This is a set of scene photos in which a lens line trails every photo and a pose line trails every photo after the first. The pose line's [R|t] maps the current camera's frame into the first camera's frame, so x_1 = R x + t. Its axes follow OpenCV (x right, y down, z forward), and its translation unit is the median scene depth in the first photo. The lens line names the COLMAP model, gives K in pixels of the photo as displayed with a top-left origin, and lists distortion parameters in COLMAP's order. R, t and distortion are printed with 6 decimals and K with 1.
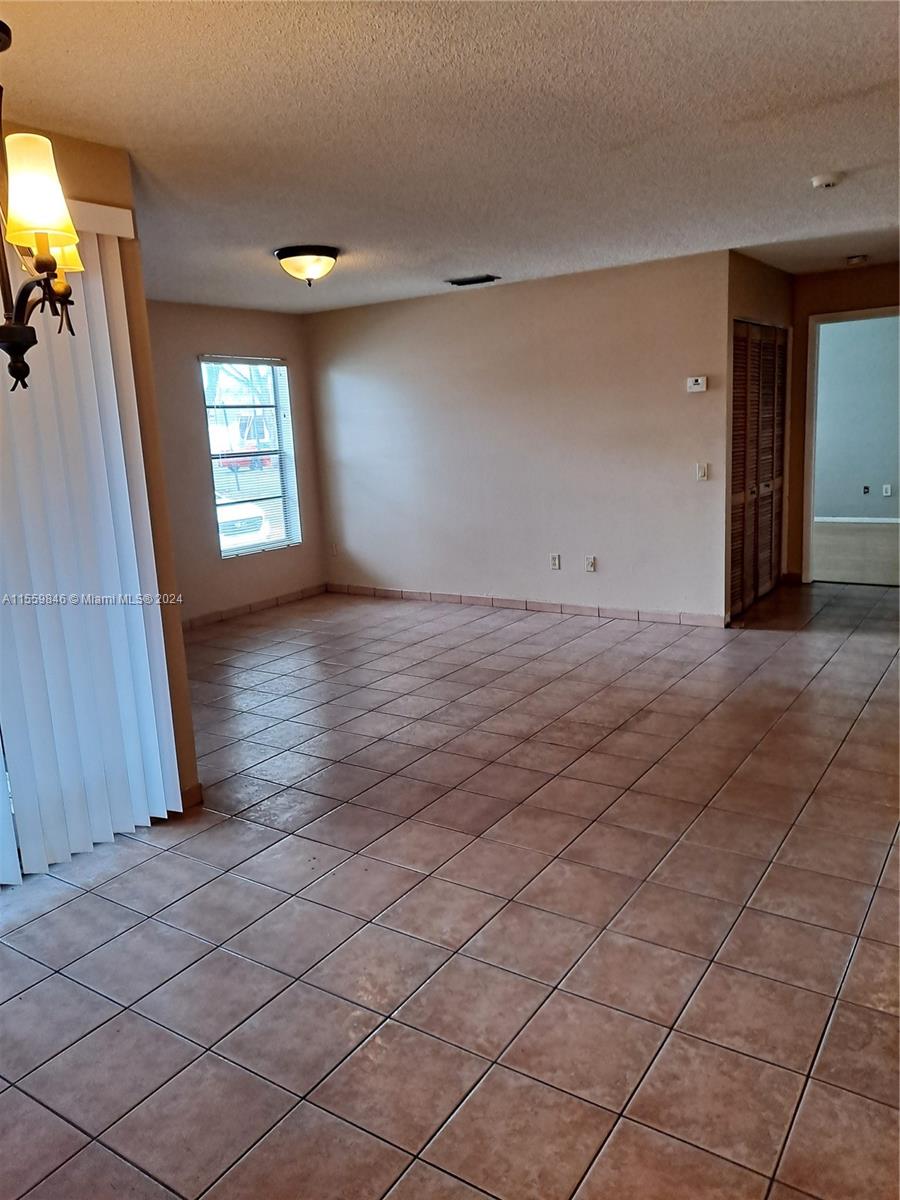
lens RADIAL K [[868.0, 0, 455.3], [0, 868.0, 586.5], [0, 0, 1]] dist [0.040021, -0.030288]
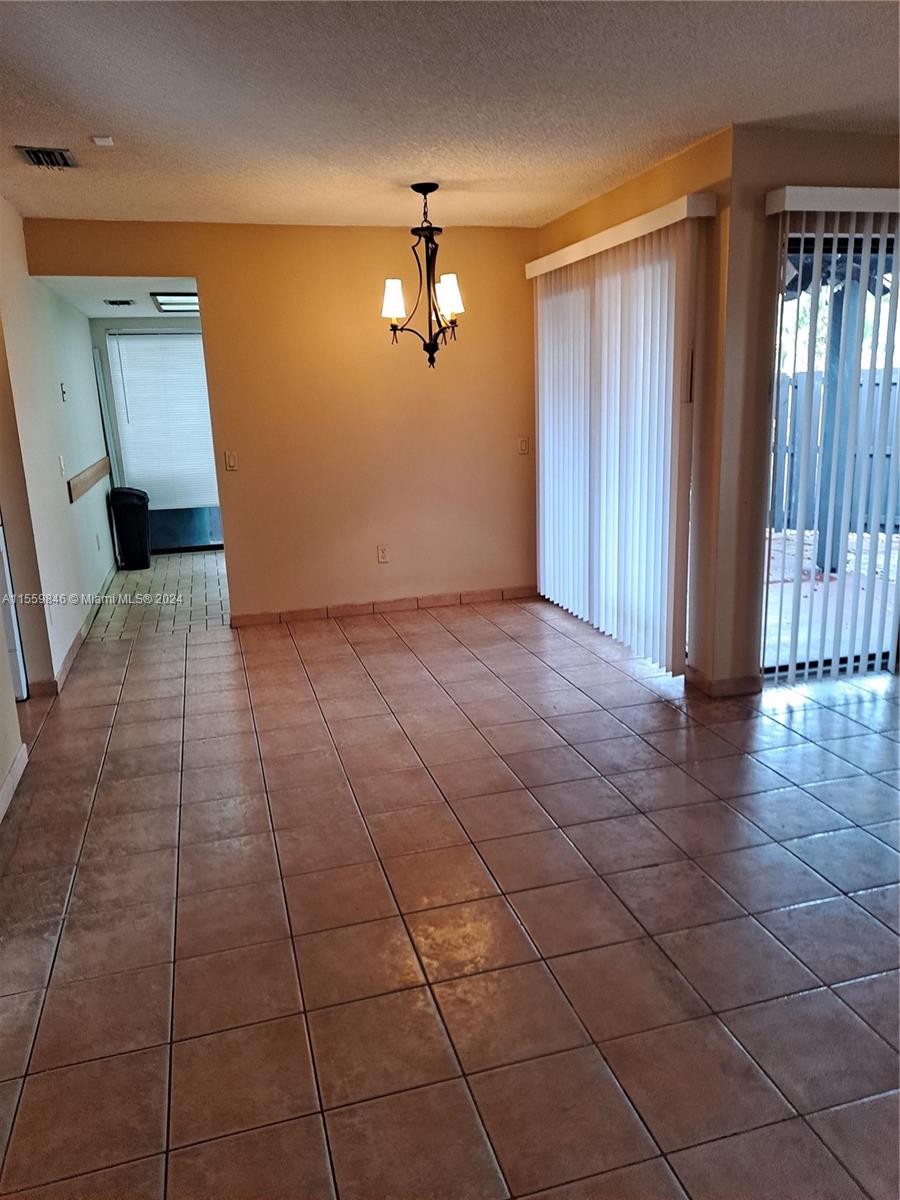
lens RADIAL K [[868.0, 0, 455.3], [0, 868.0, 586.5], [0, 0, 1]] dist [0.040021, -0.030288]
pose [[-0.640983, 0.244346, -0.727623, 1.344303], [-0.075811, 0.923186, 0.376803, -0.548711], [0.763802, 0.296687, -0.573222, 2.473896]]
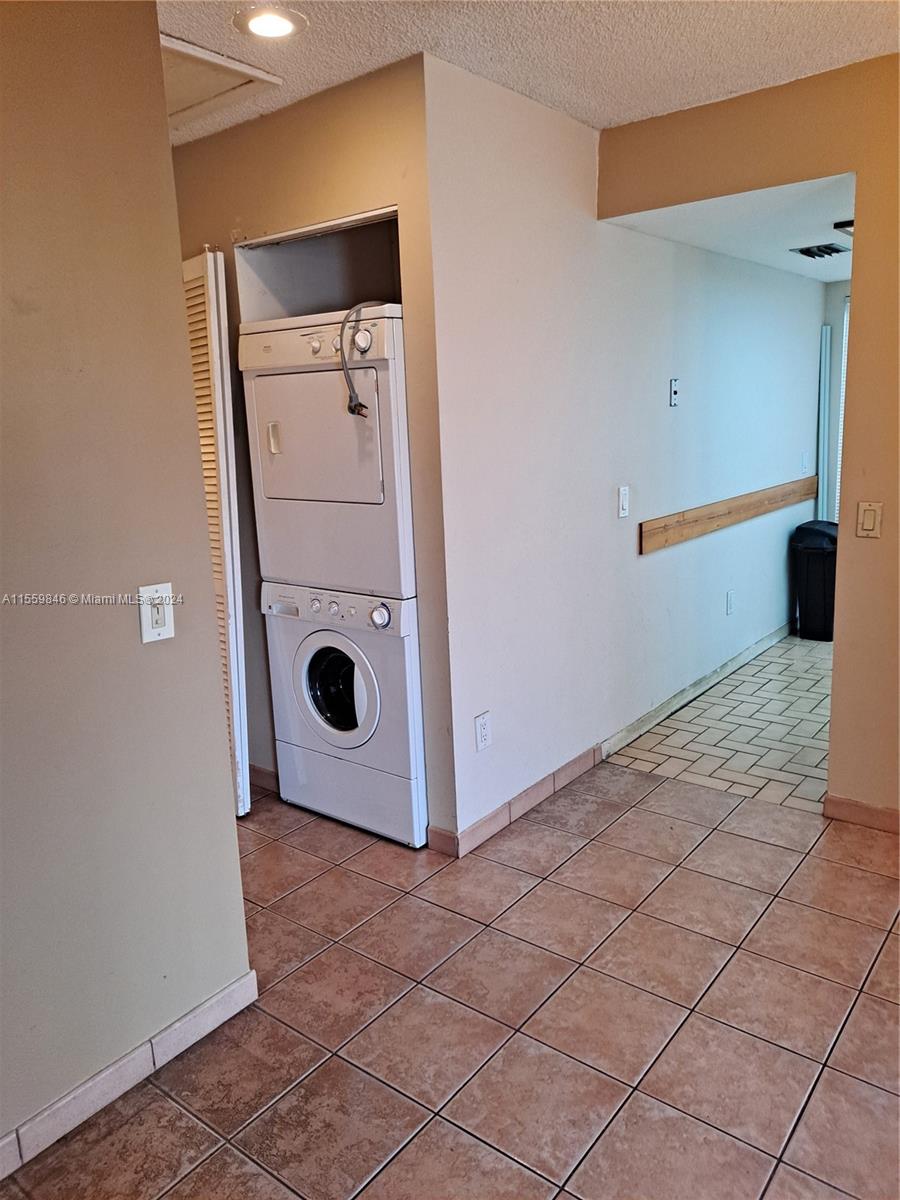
lens RADIAL K [[868.0, 0, 455.3], [0, 868.0, 586.5], [0, 0, 1]] dist [0.040021, -0.030288]
pose [[-0.992736, 0.073283, 0.095418, 0.244194], [0.103918, 0.921959, 0.373084, -0.335238], [-0.060631, 0.380290, -0.922878, 1.658108]]
